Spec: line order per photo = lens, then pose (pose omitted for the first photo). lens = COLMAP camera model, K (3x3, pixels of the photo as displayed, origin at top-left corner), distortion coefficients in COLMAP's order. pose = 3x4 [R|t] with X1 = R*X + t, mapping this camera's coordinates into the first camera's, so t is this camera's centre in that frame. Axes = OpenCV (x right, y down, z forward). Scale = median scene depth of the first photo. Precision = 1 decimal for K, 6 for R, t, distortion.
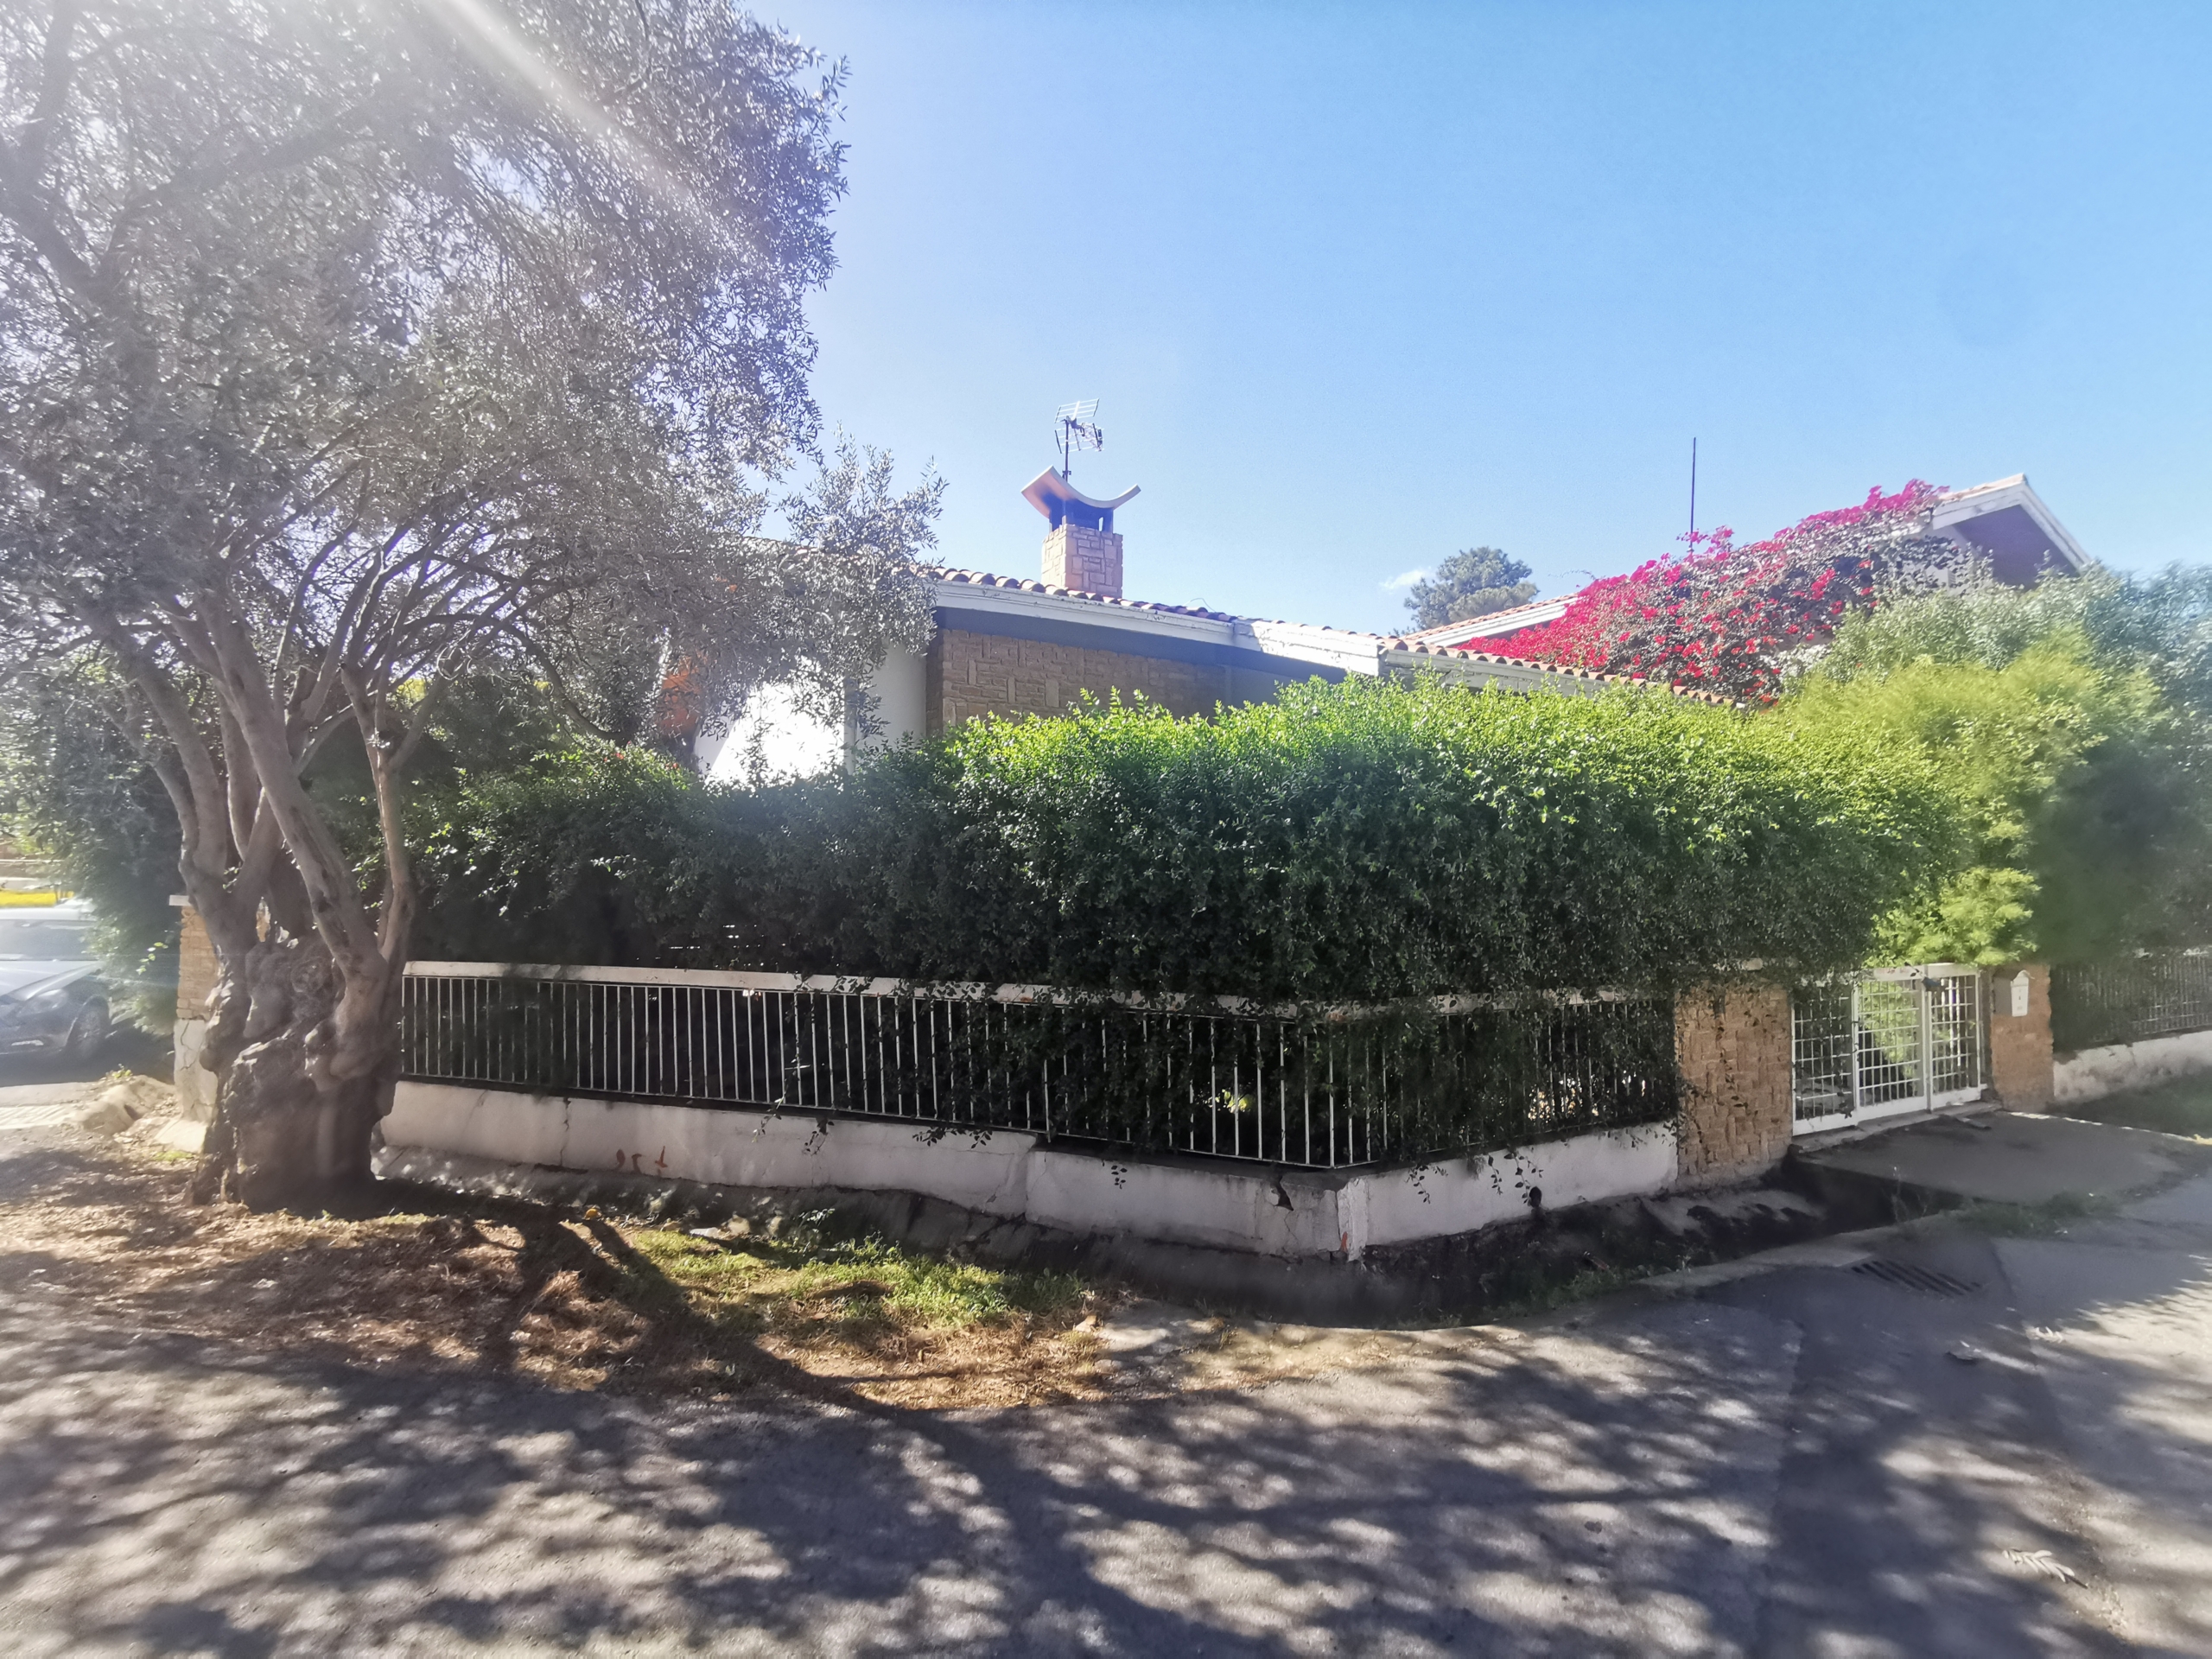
lens RADIAL K [[1043.2, 0, 1151.3], [0, 1043.2, 882.7], [0, 0, 1]] dist [-0.003942, 0.007645]
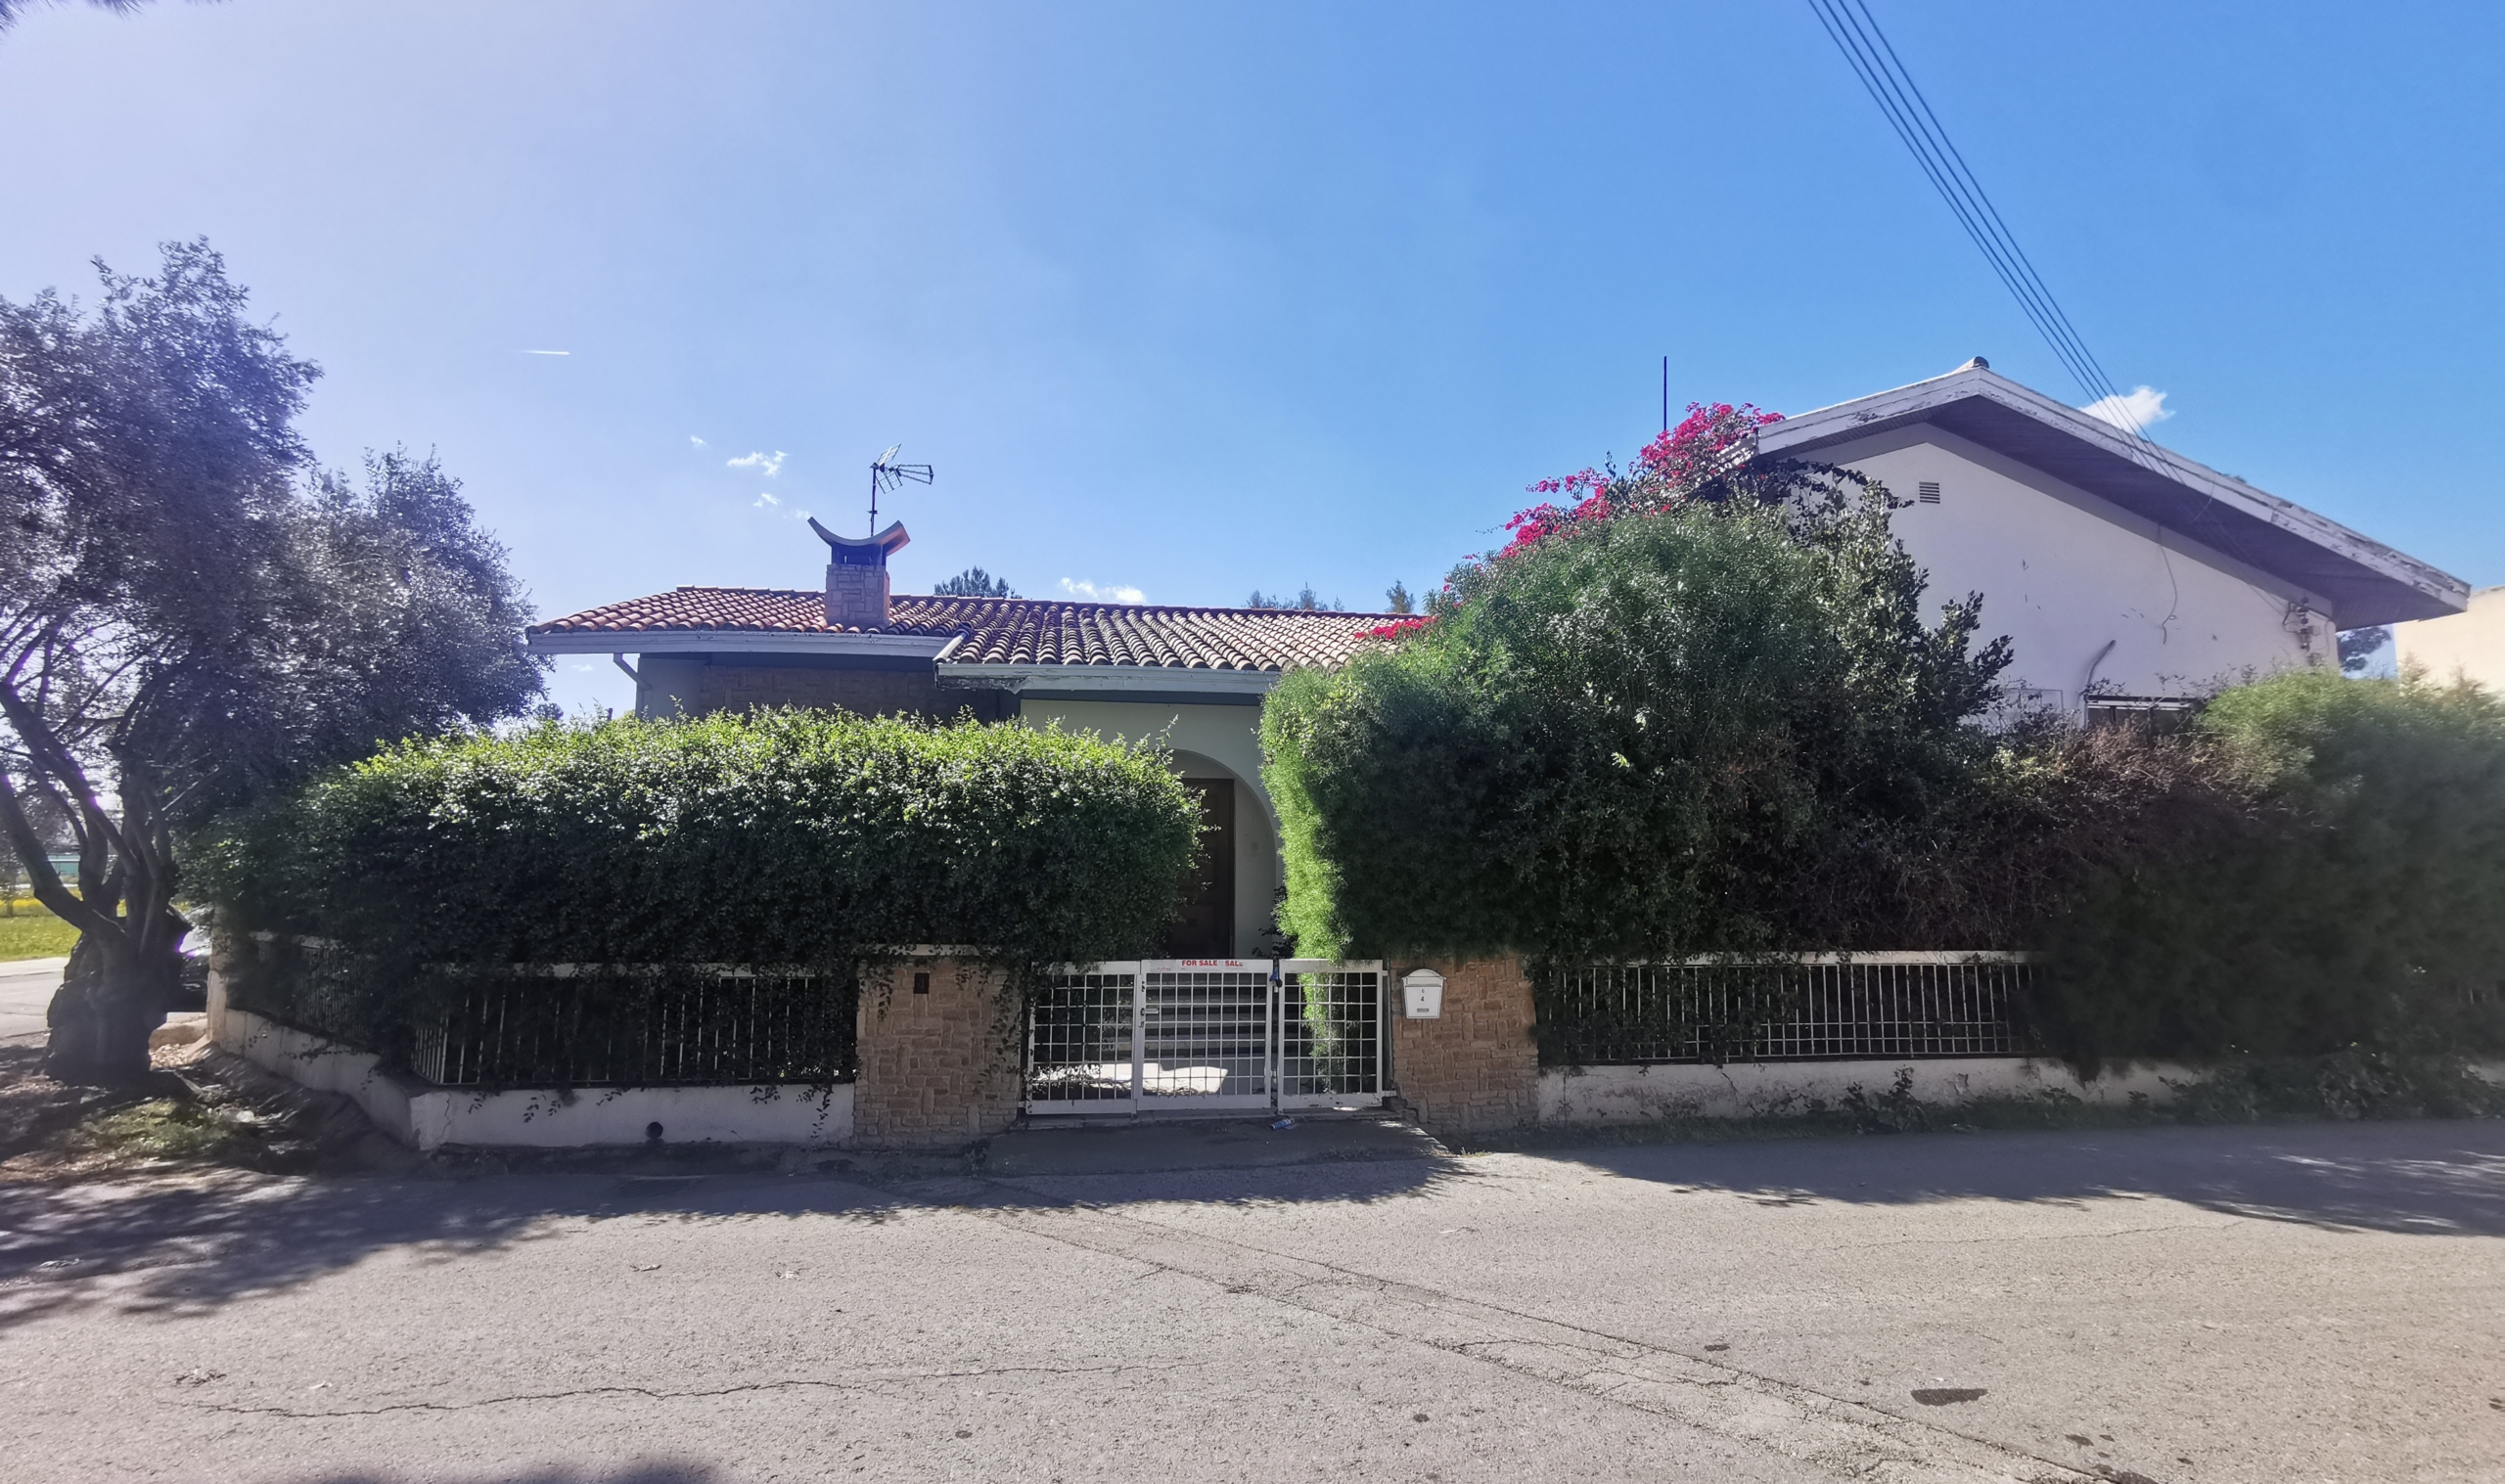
lens RADIAL K [[1186.8, 0, 1246.4], [0, 1186.8, 807.8], [0, 0, 1]] dist [-0.003059, 0.000294]
pose [[0.928233, -0.022609, -0.371313, 1.222142], [0.002300, 0.998481, -0.055050, -0.001863], [0.371993, 0.050245, 0.926875, -0.049732]]
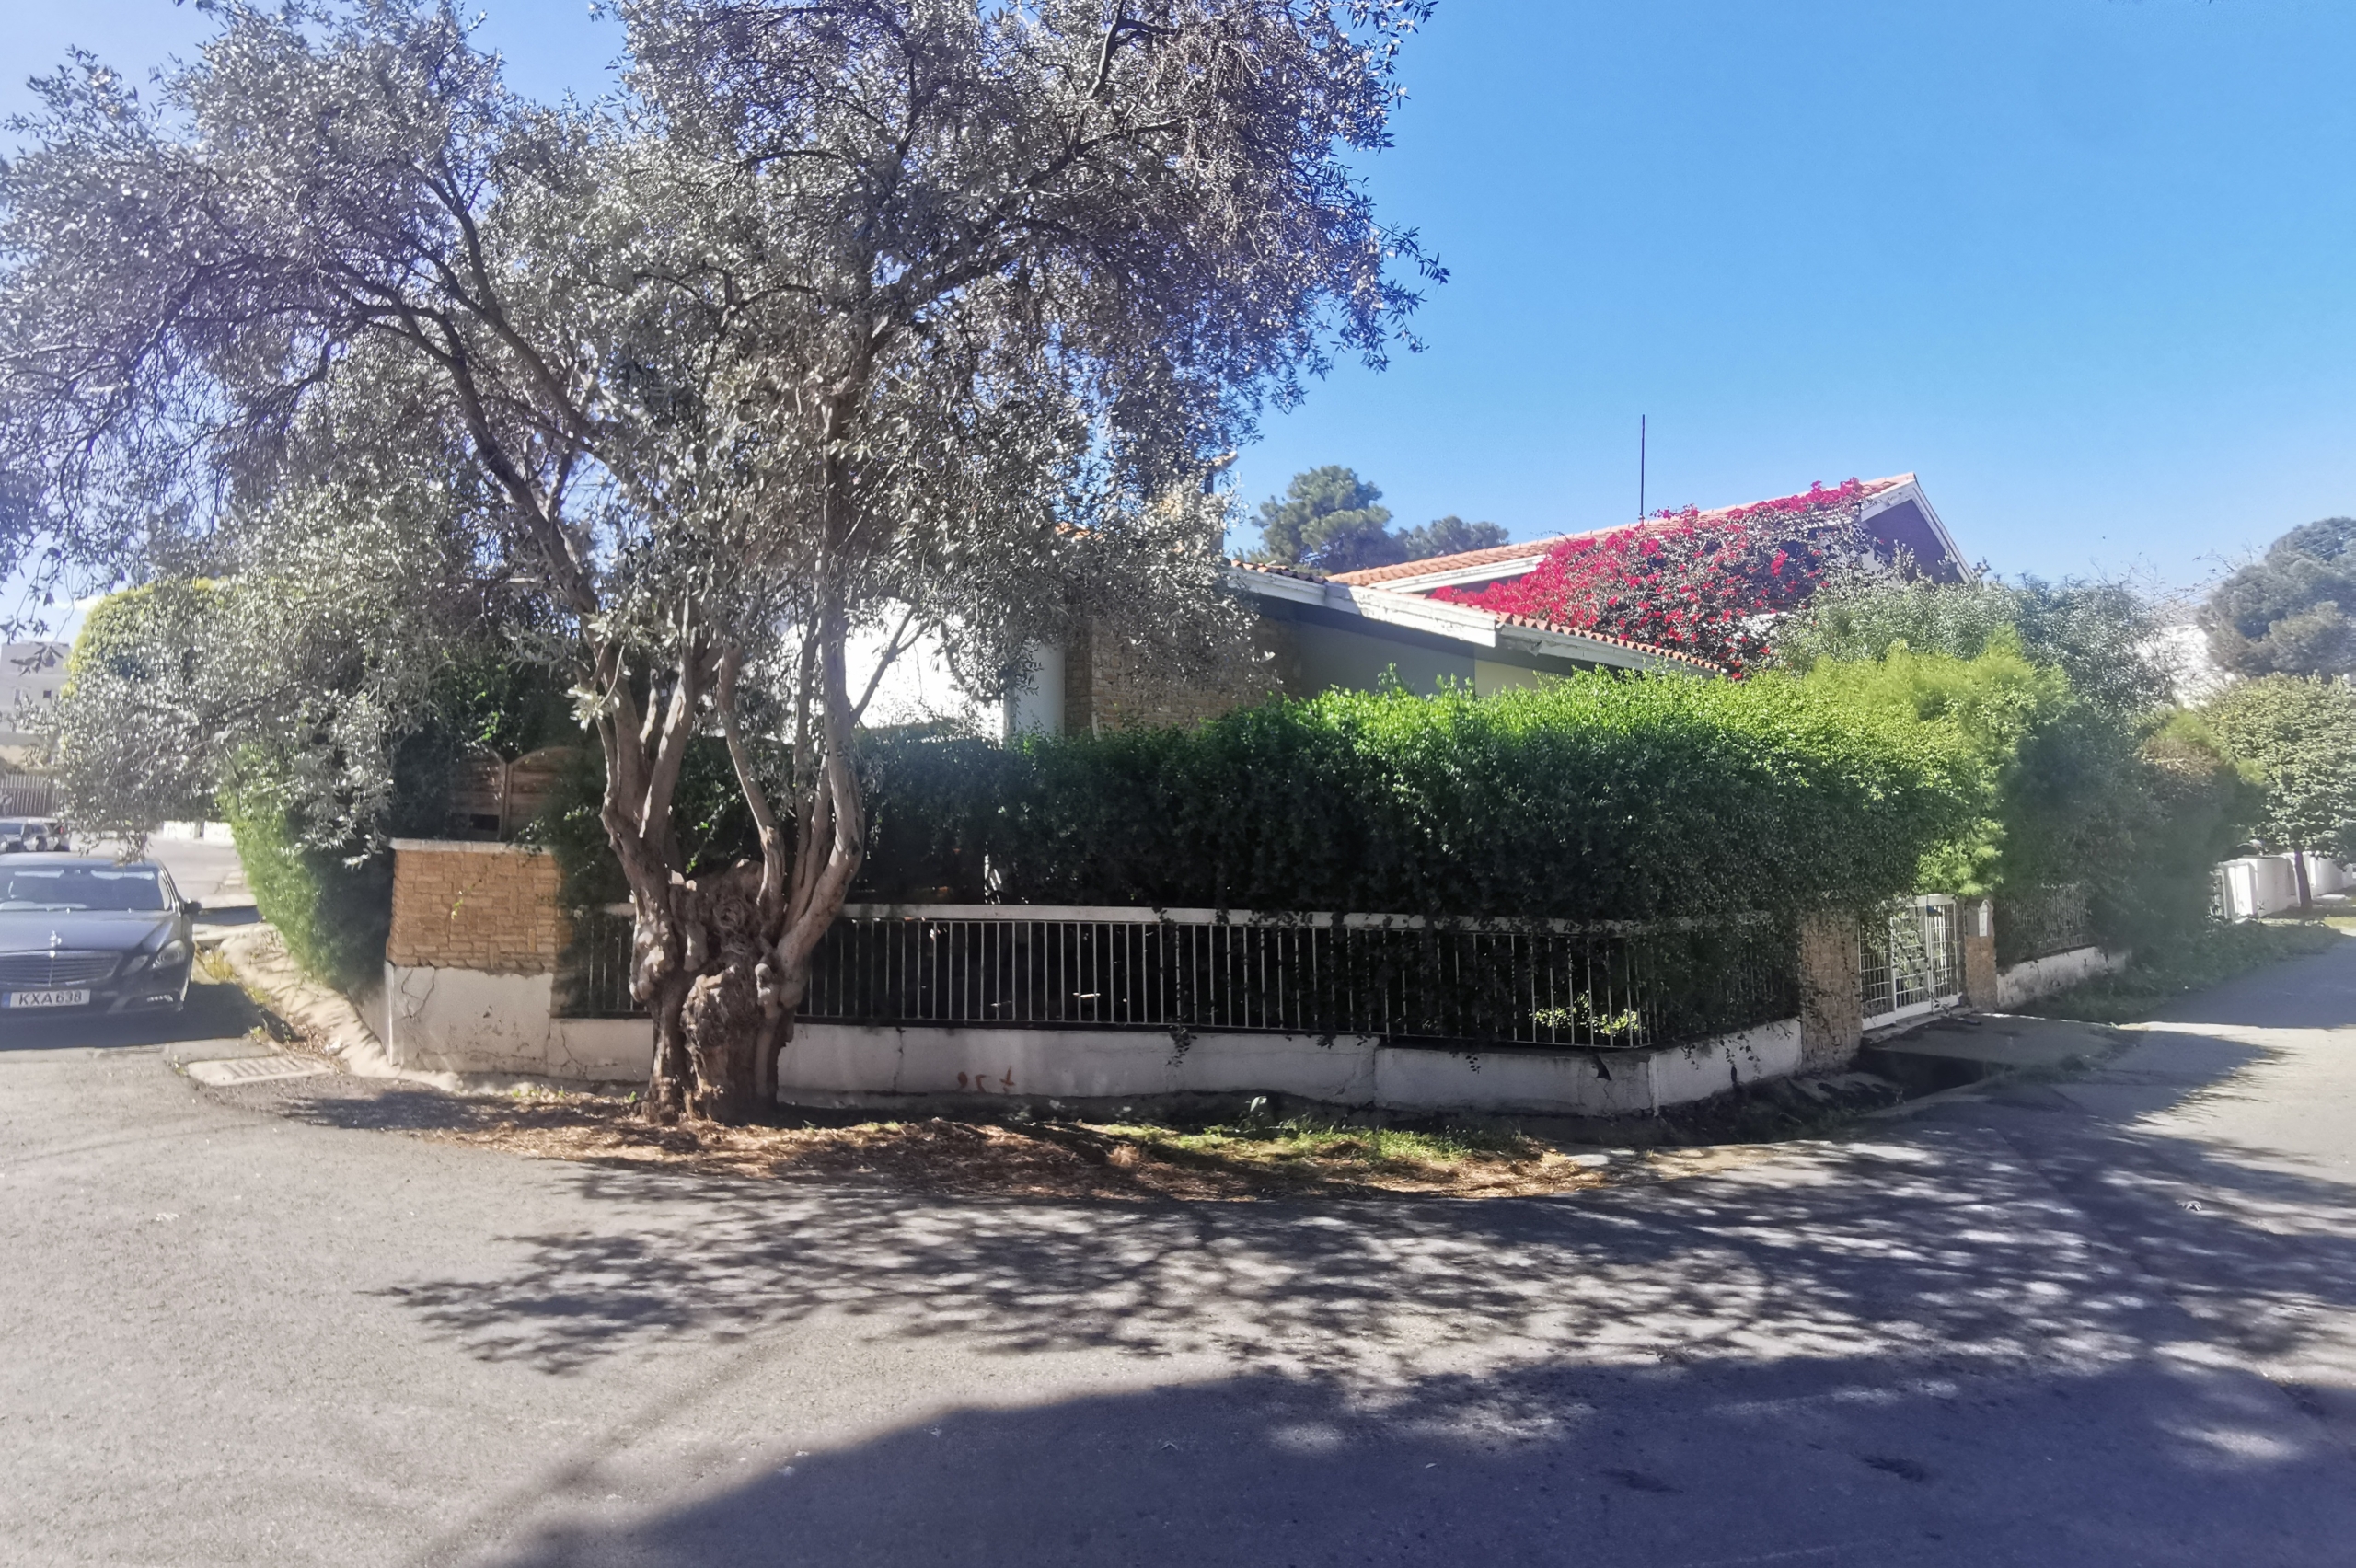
lens RADIAL K [[1186.1, 0, 1178.0], [0, 1186.1, 784.0], [0, 0, 1]] dist [0.004097, 0.000290]
pose [[0.980532, 0.009654, 0.196121, -0.479930], [-0.003590, 0.999505, -0.031251, -0.007845], [-0.196325, 0.029939, 0.980082, -0.255564]]
